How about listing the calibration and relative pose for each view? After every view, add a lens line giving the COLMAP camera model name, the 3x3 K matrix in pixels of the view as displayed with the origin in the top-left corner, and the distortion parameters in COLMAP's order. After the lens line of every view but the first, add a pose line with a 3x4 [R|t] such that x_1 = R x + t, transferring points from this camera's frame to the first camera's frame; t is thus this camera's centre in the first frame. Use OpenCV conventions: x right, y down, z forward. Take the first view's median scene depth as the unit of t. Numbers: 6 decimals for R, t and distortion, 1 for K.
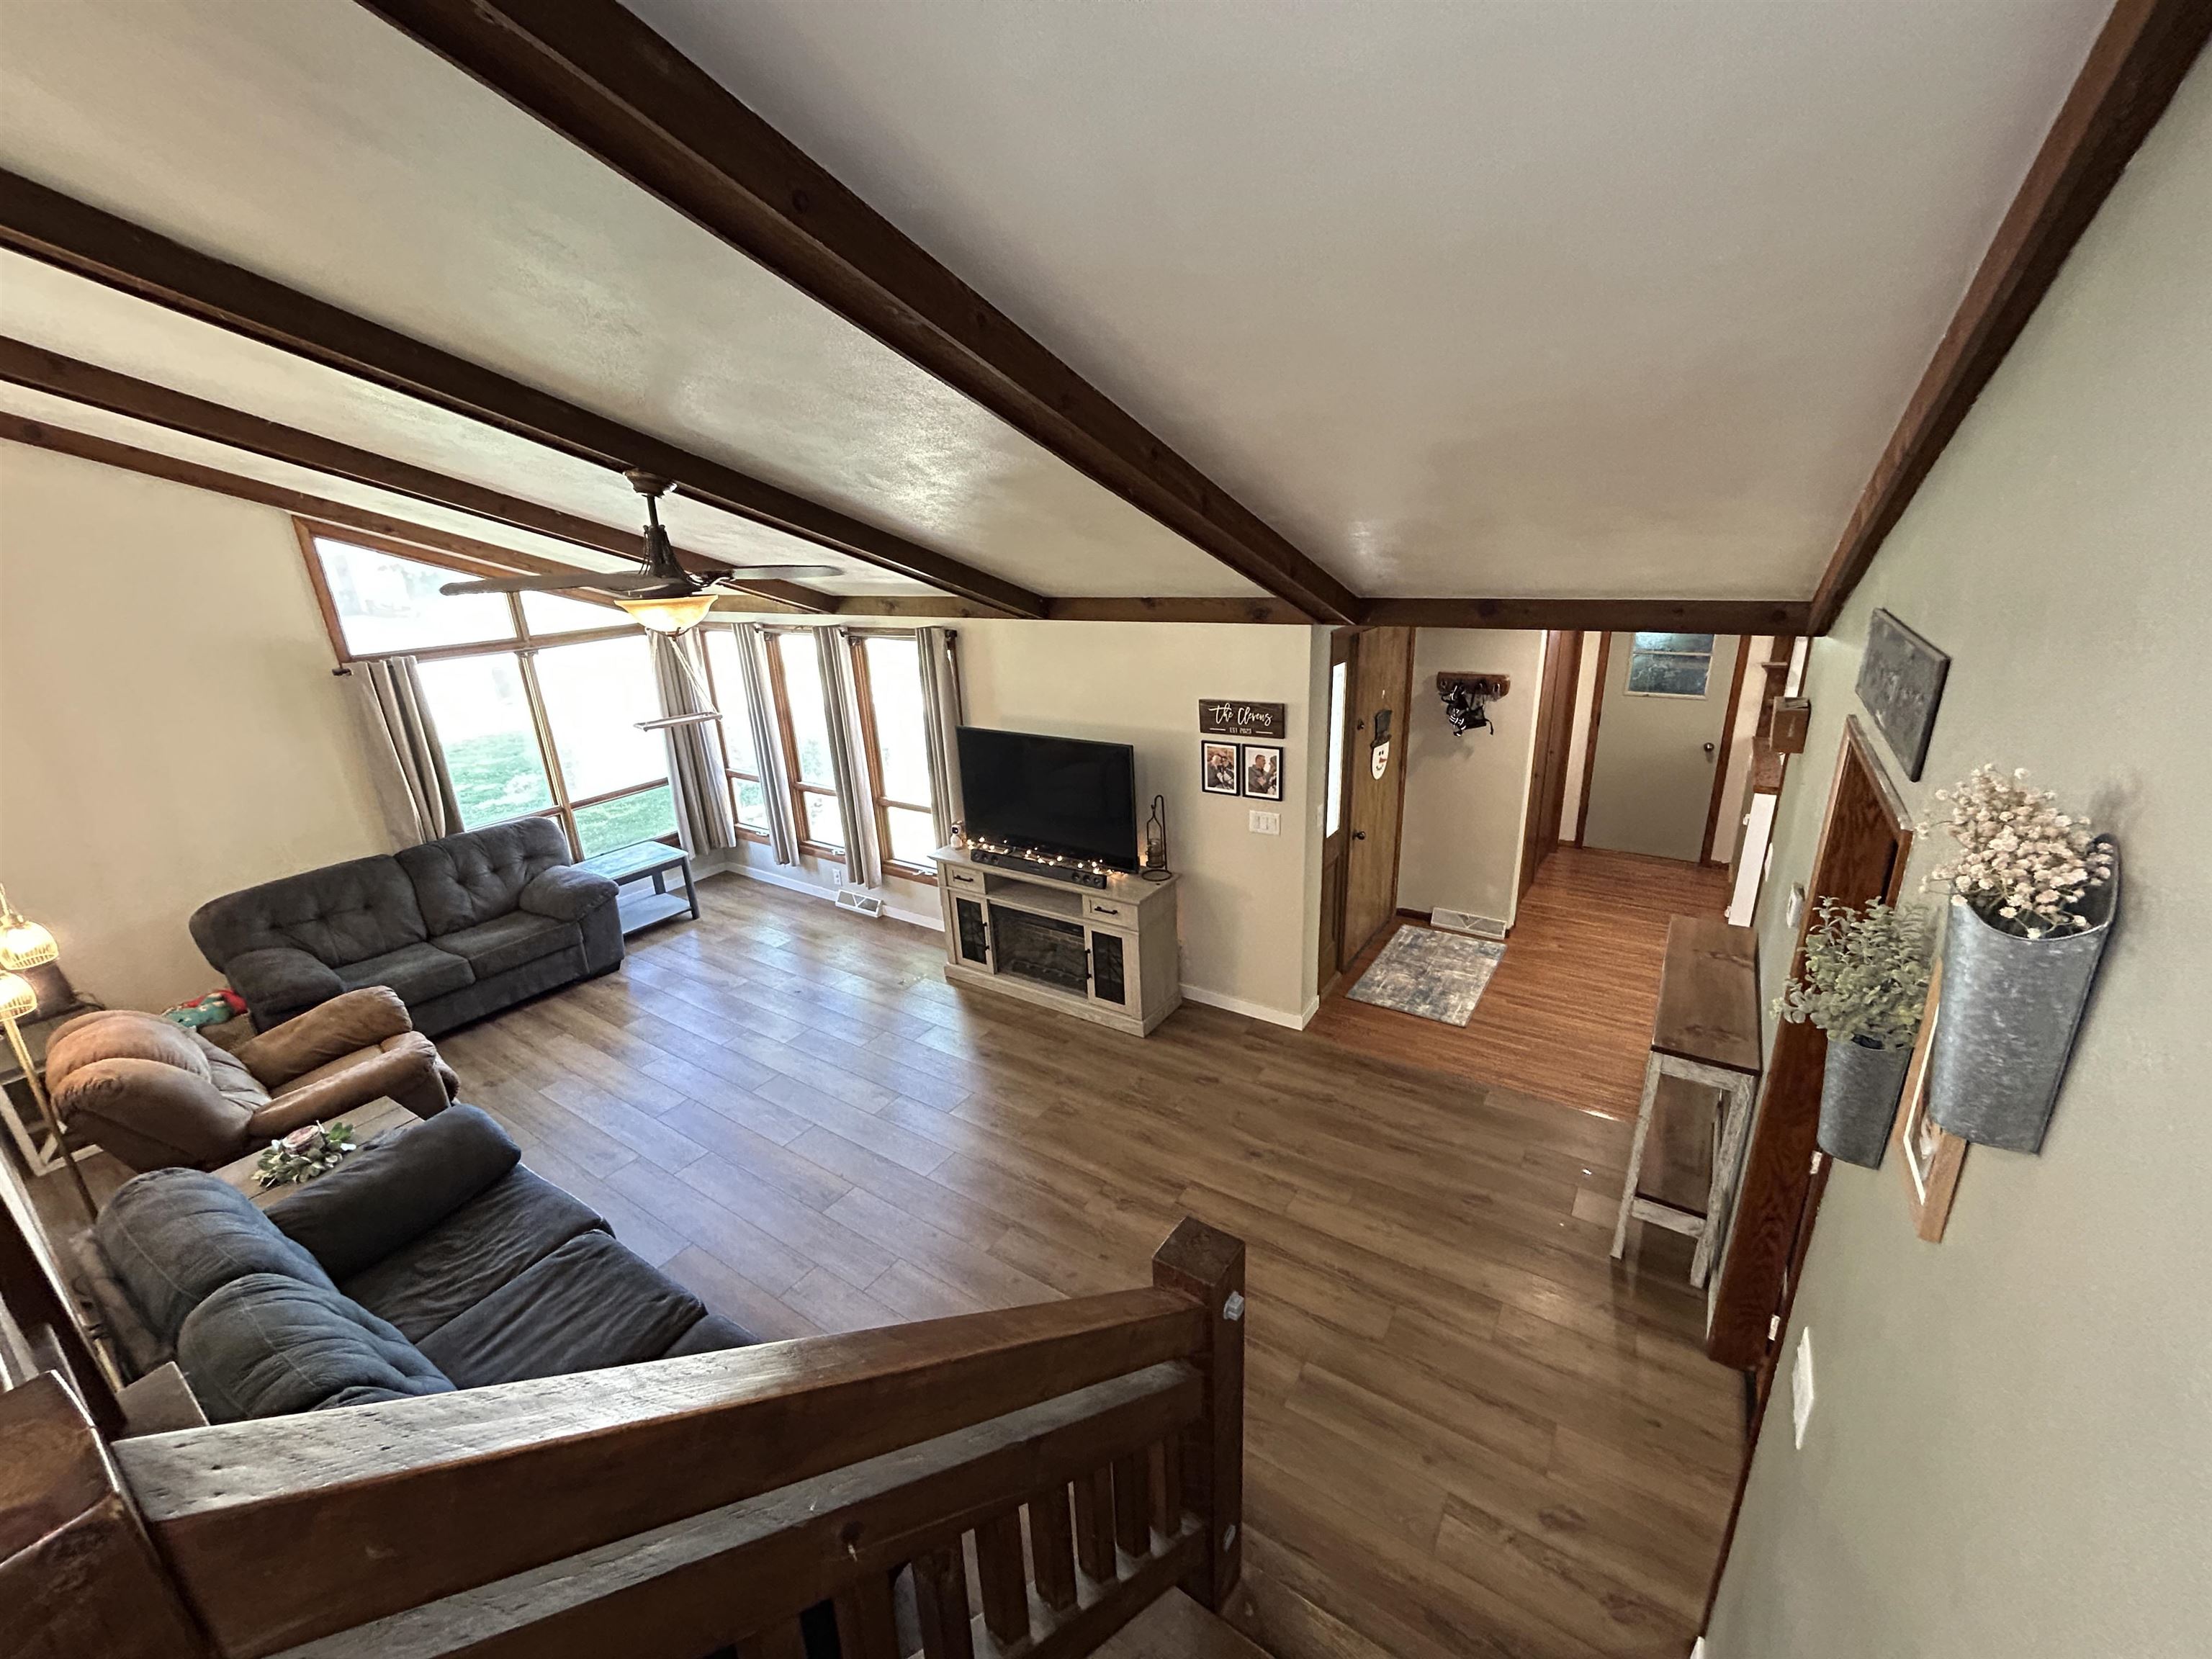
lens RADIAL K [[893.0, 0, 1106.0], [0, 893.0, 829.5], [0, 0, 1]] dist [-0.001064, 0.000272]
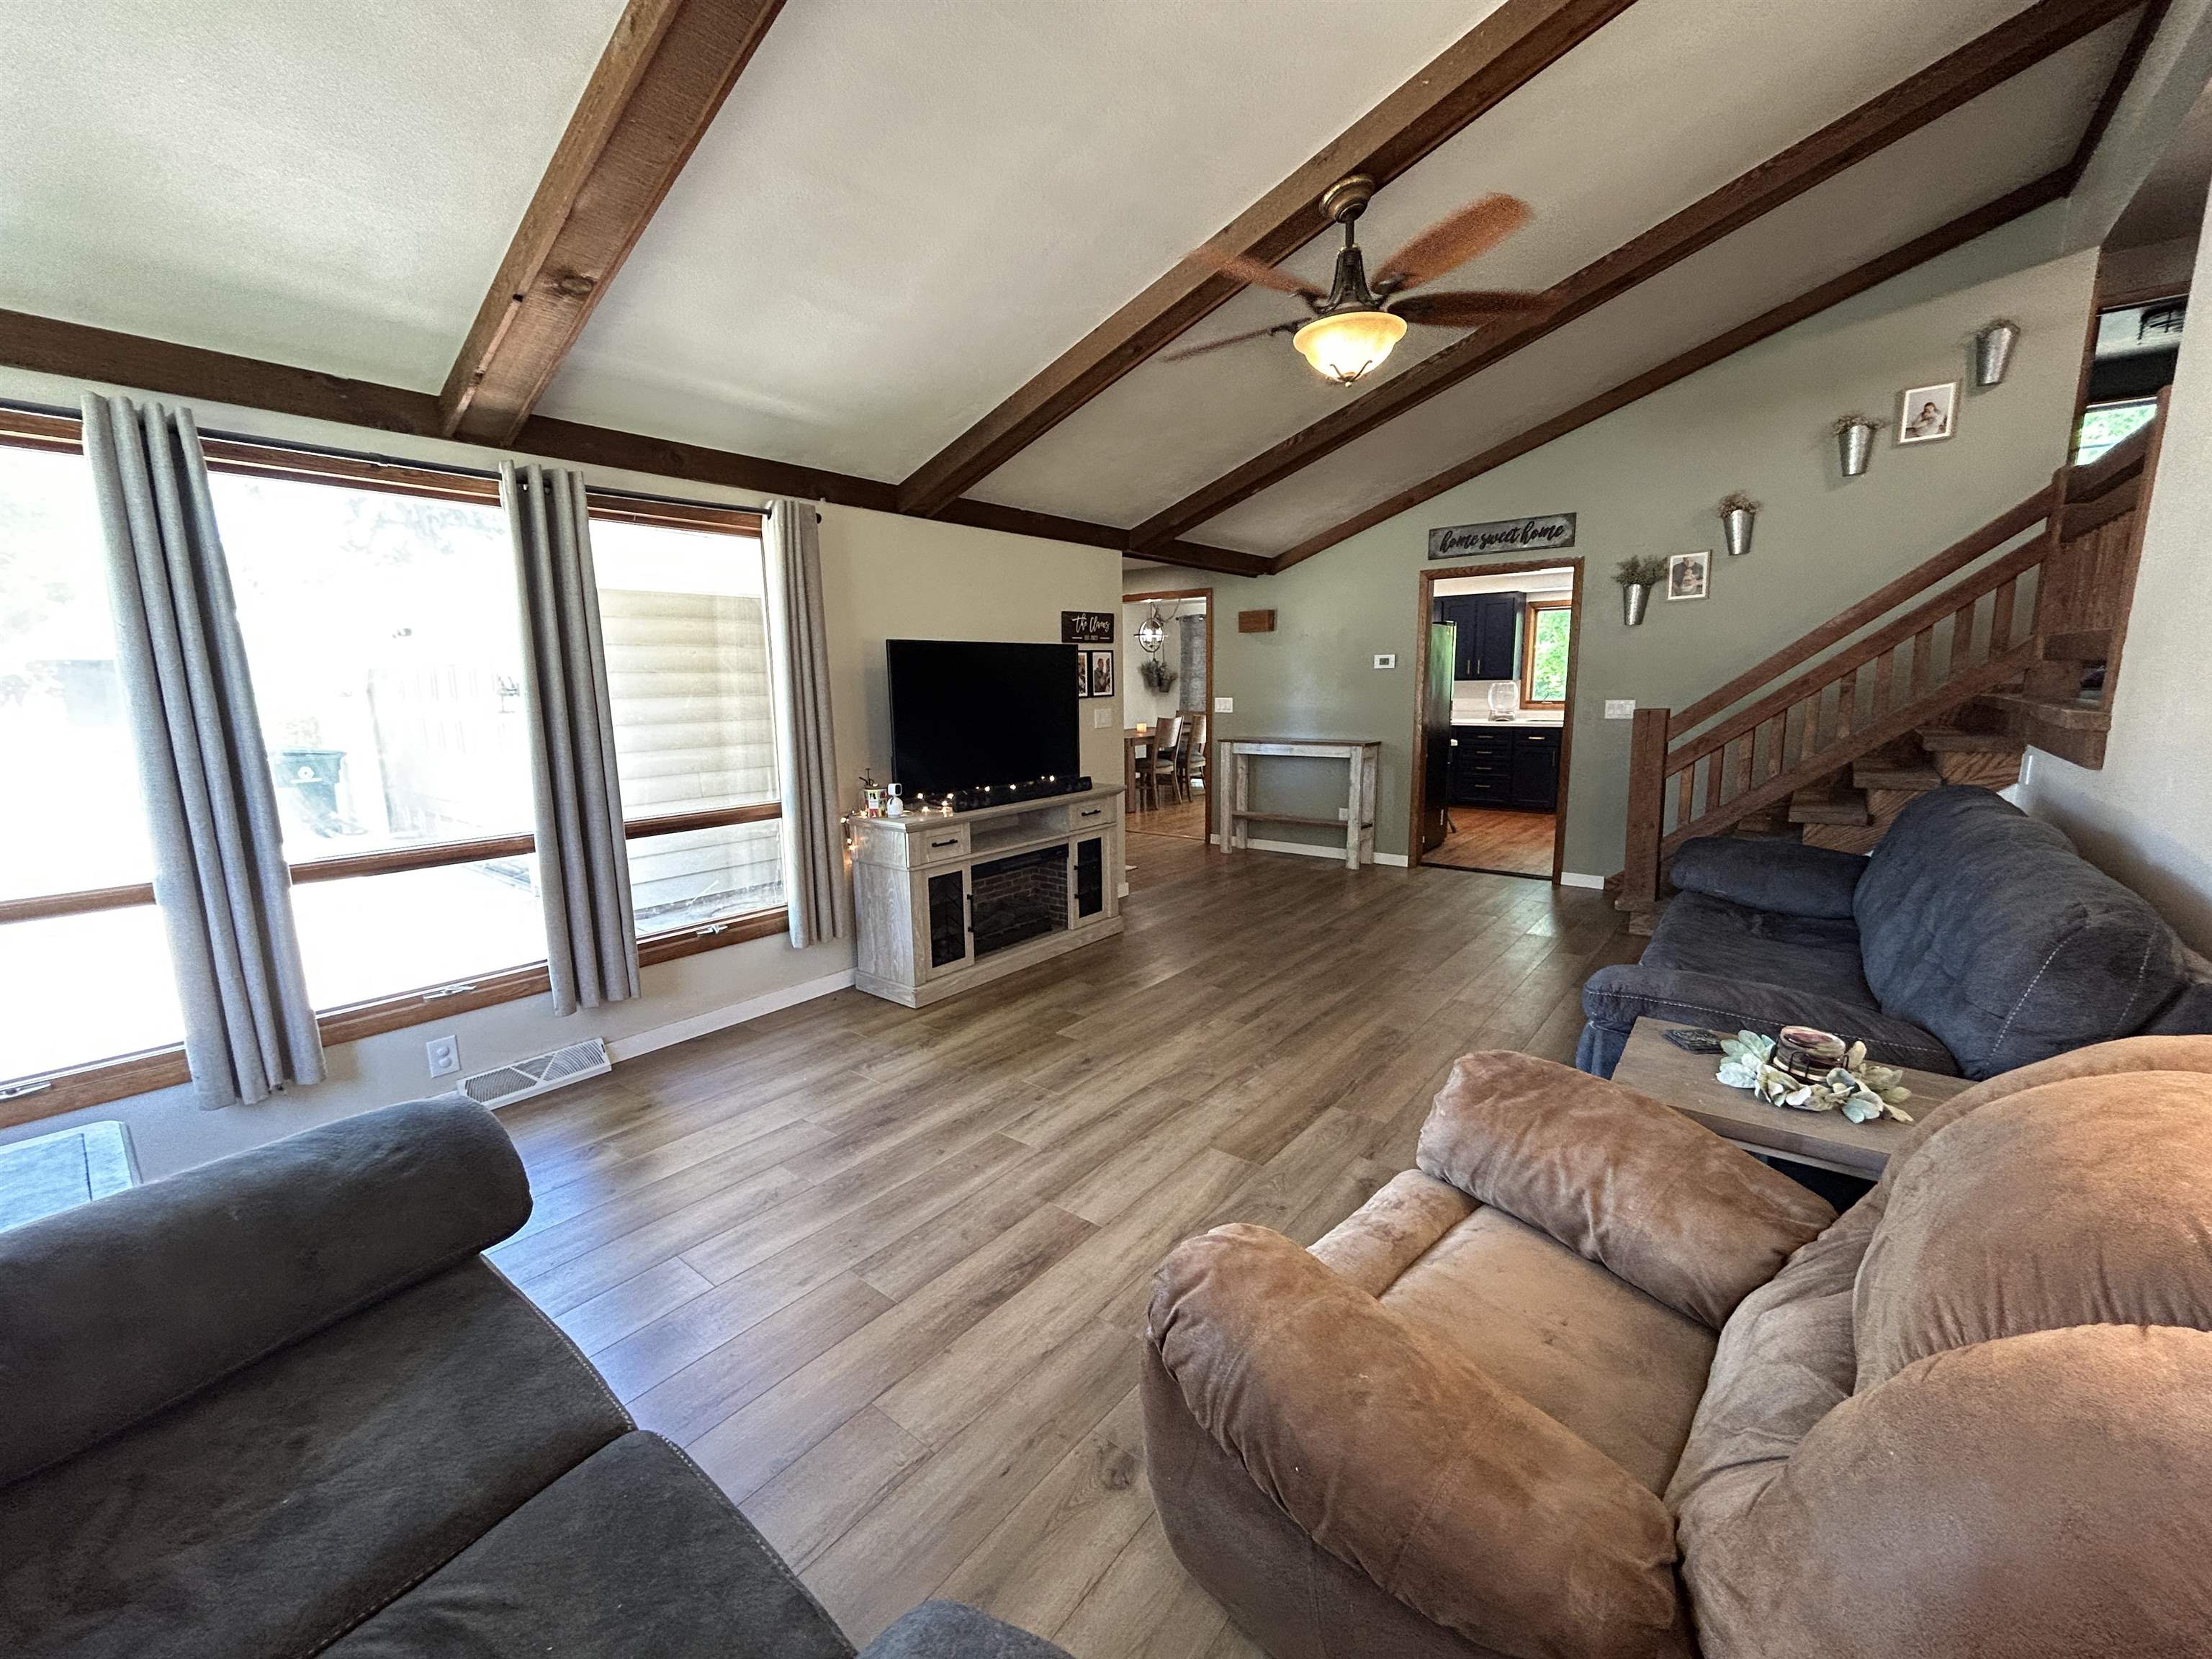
lens RADIAL K [[893.0, 0, 1106.0], [0, 893.0, 829.5], [0, 0, 1]] dist [-0.001064, 0.000272]
pose [[0.082416, -0.124405, 0.988803, -0.968600], [0.332293, 0.938832, 0.090421, 0.024201], [-0.939568, 0.321121, 0.118713, 0.863379]]
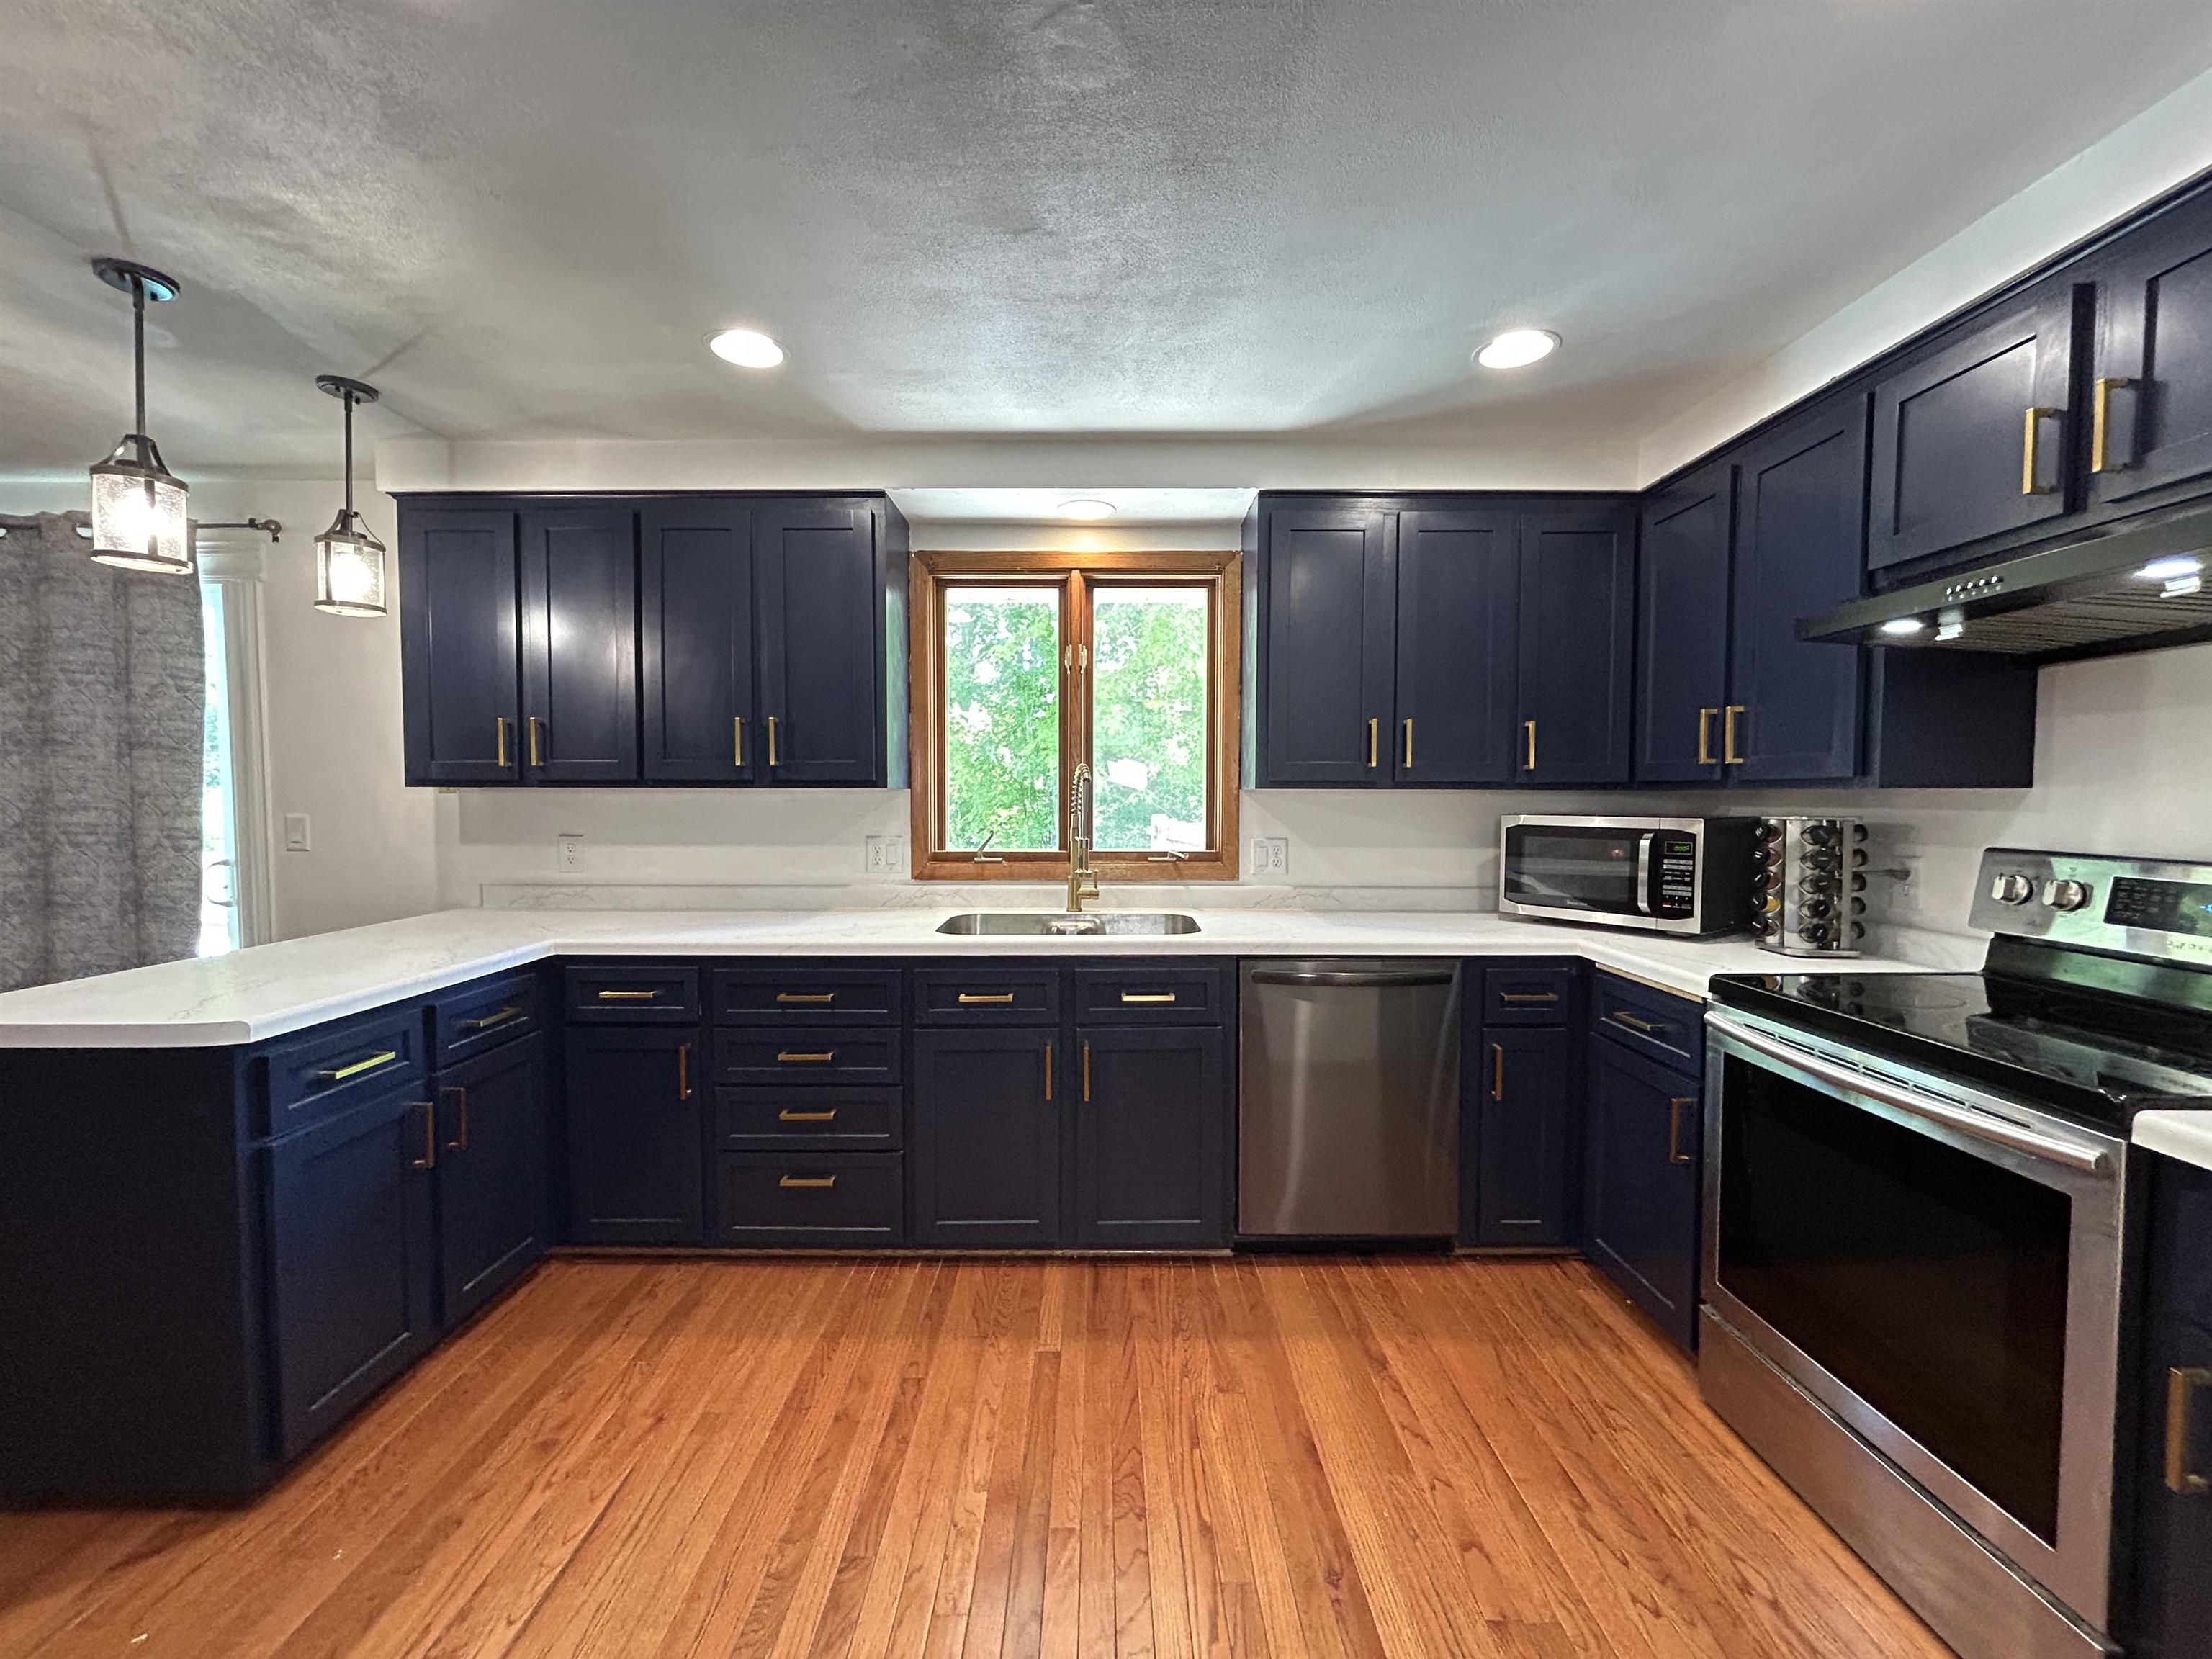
lens RADIAL K [[893.0, 0, 1106.0], [0, 893.0, 829.5], [0, 0, 1]] dist [-0.001064, 0.000272]
pose [[-0.550124, 0.012797, 0.834985, 0.458920], [0.292614, 0.939444, 0.178389, 0.147169], [-0.782139, 0.342464, -0.520555, 0.372890]]
